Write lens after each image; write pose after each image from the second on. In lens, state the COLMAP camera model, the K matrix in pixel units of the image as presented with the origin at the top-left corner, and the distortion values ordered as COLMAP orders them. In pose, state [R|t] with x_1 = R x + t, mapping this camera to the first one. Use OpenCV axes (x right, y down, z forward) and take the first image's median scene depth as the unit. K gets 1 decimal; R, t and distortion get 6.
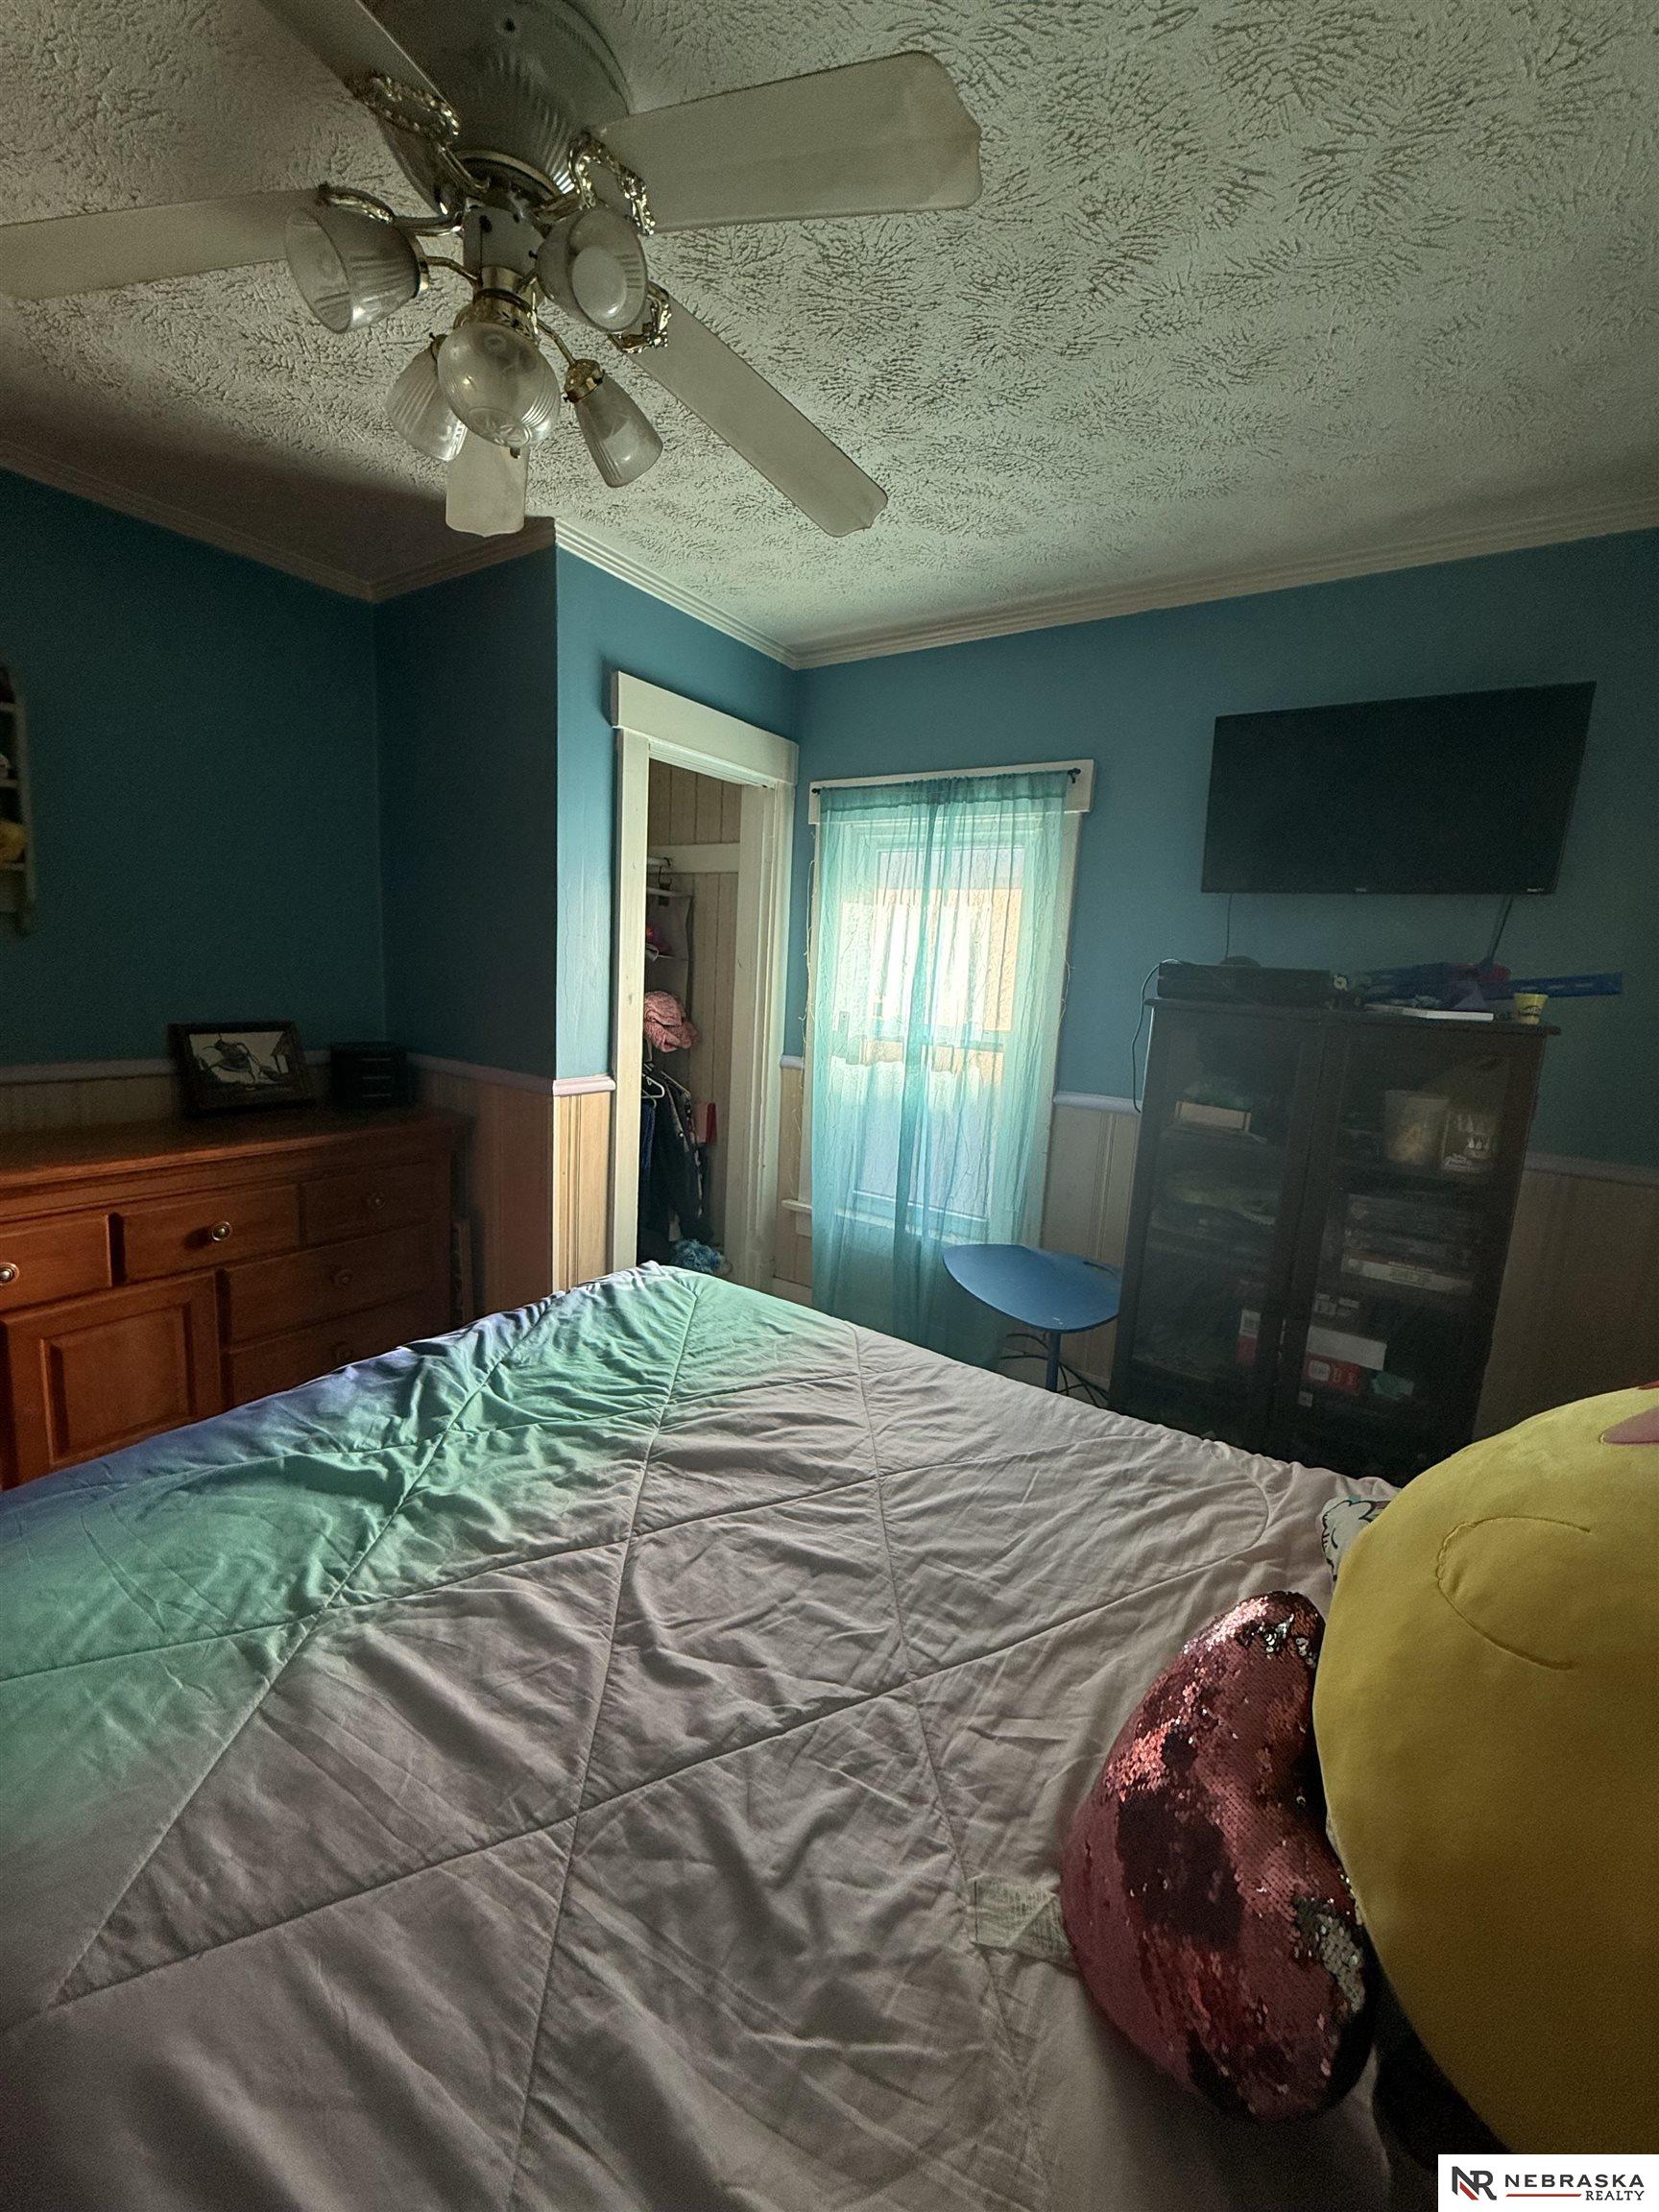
lens RADIAL K [[877.3, 0, 829.5], [0, 877.3, 1106.0], [0, 0, 1]] dist [0.000201, 0.000029]
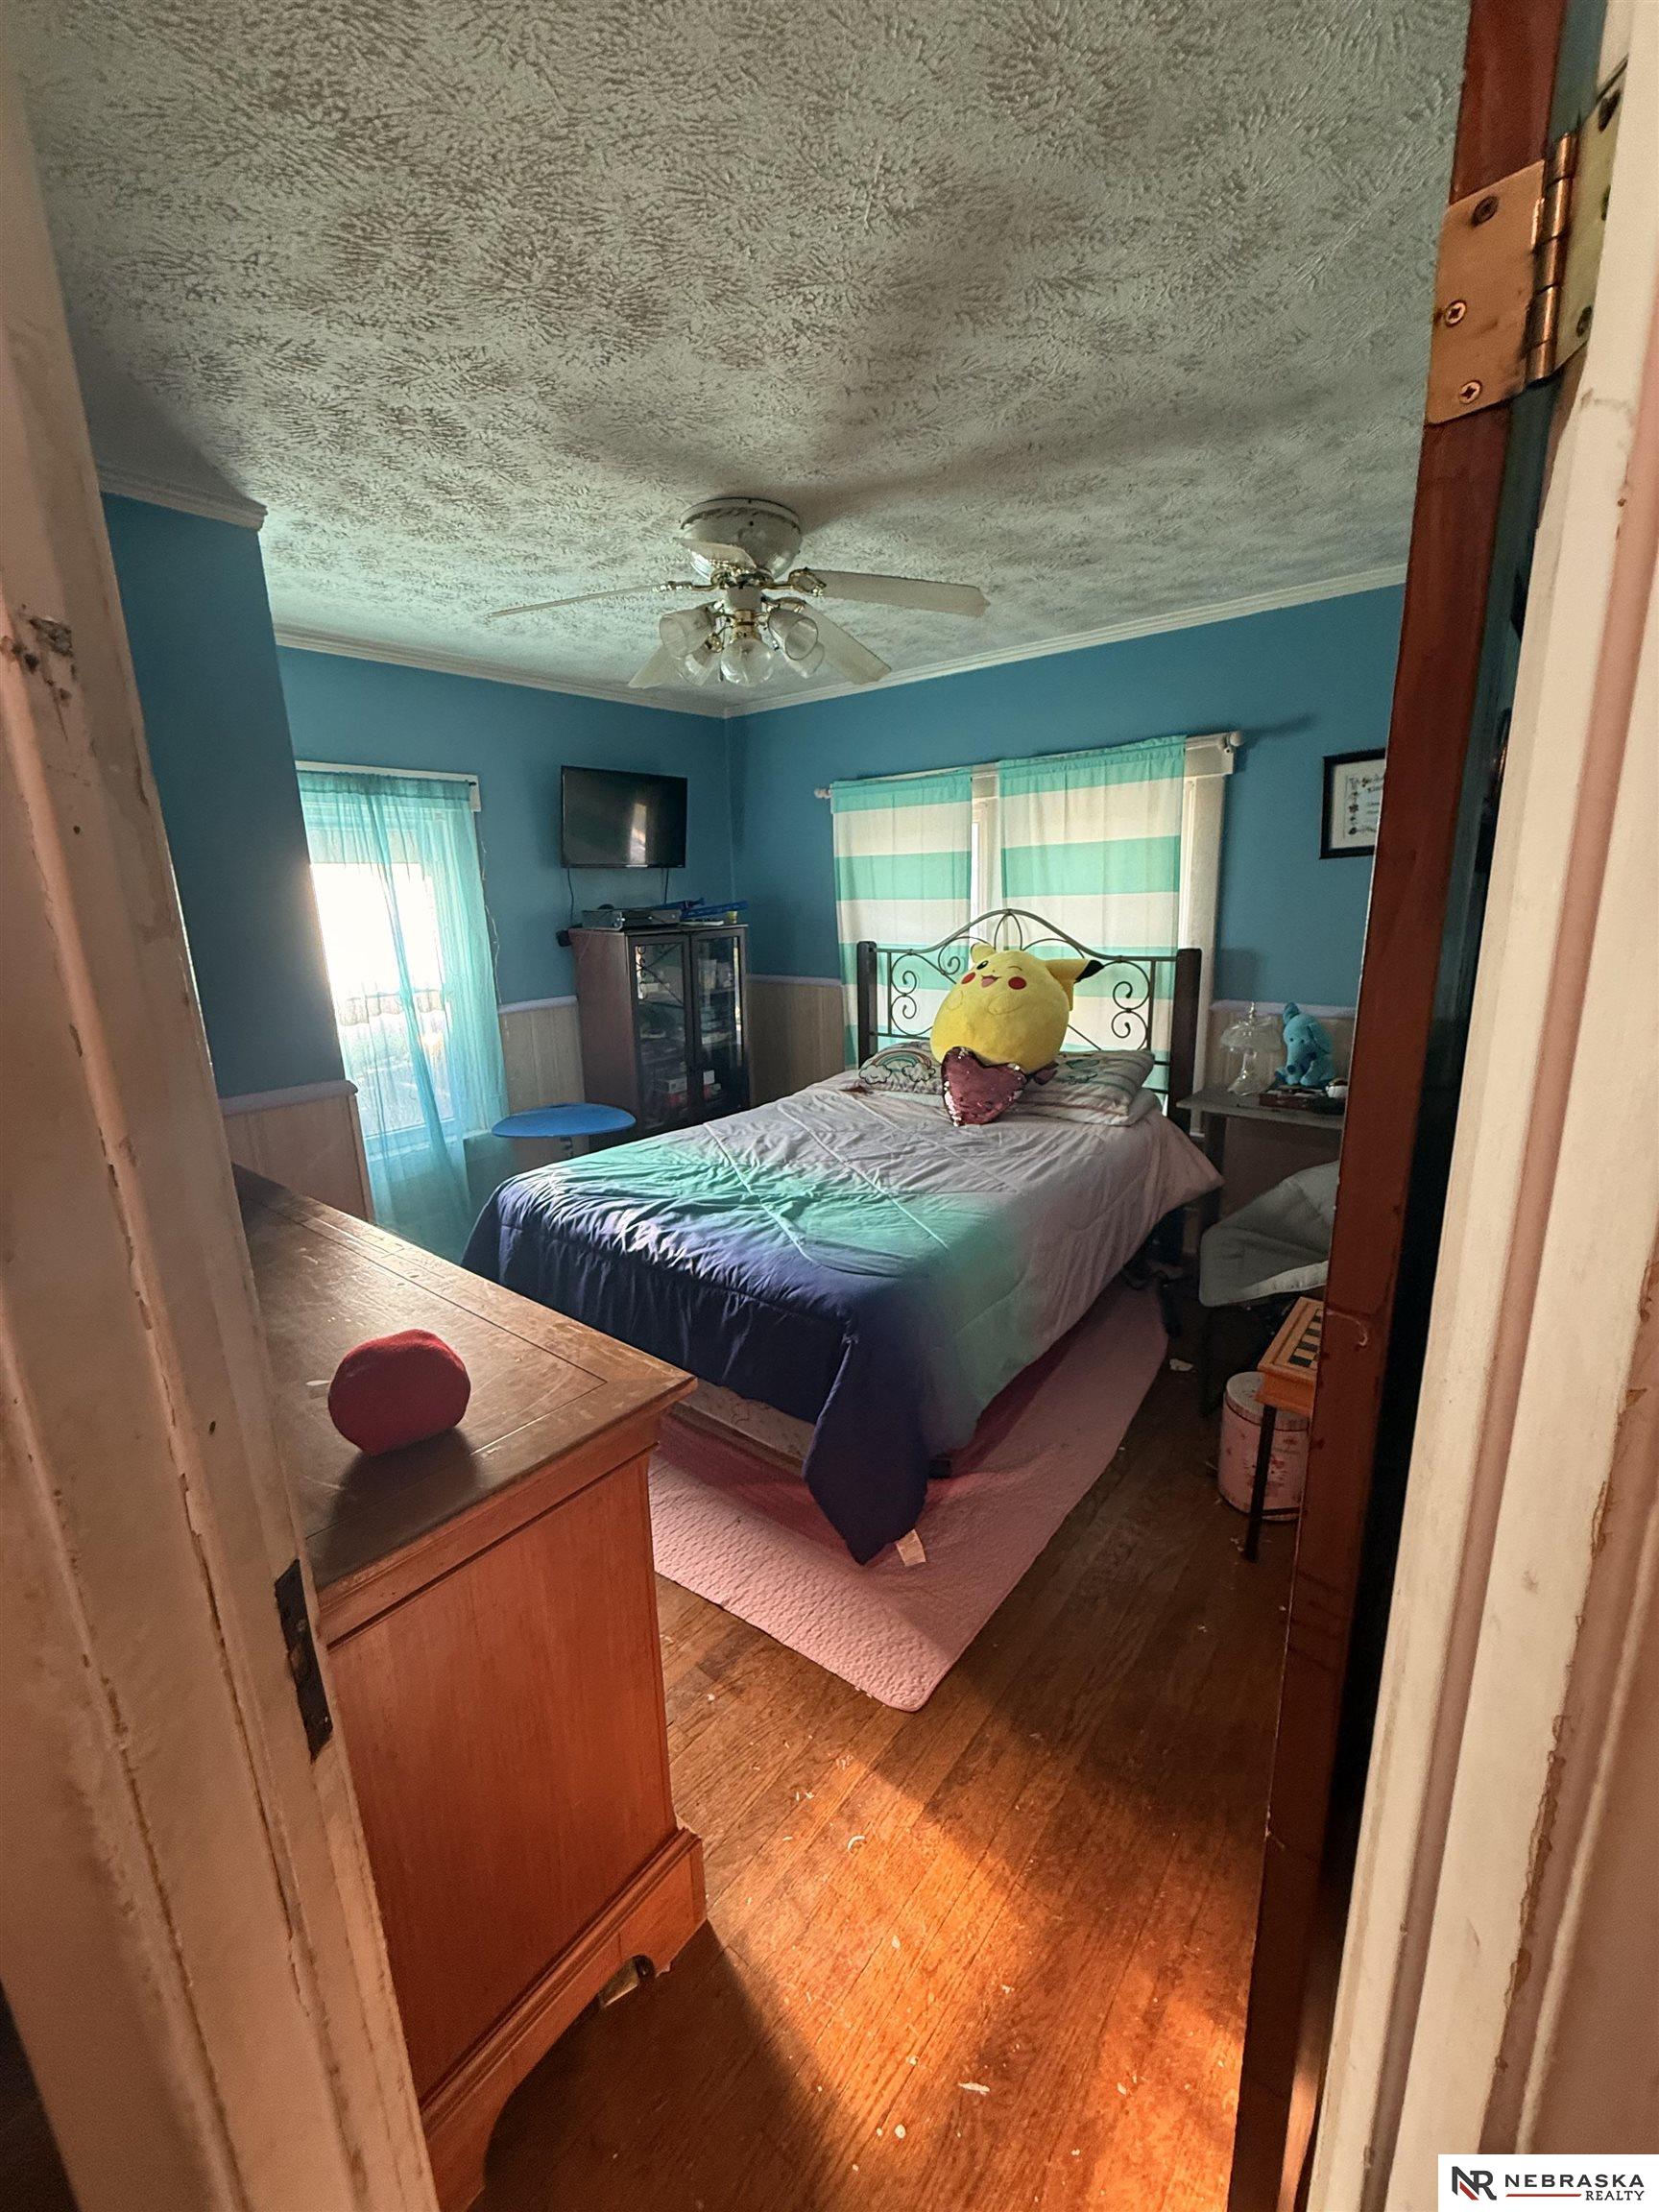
lens RADIAL K [[877.3, 0, 829.5], [0, 877.3, 1106.0], [0, 0, 1]] dist [0.000201, 0.000029]
pose [[0.090246, -0.297095, 0.950573, -2.094586], [0.195838, 0.941127, 0.275550, -0.288678], [-0.976475, 0.161291, 0.143116, 0.533539]]
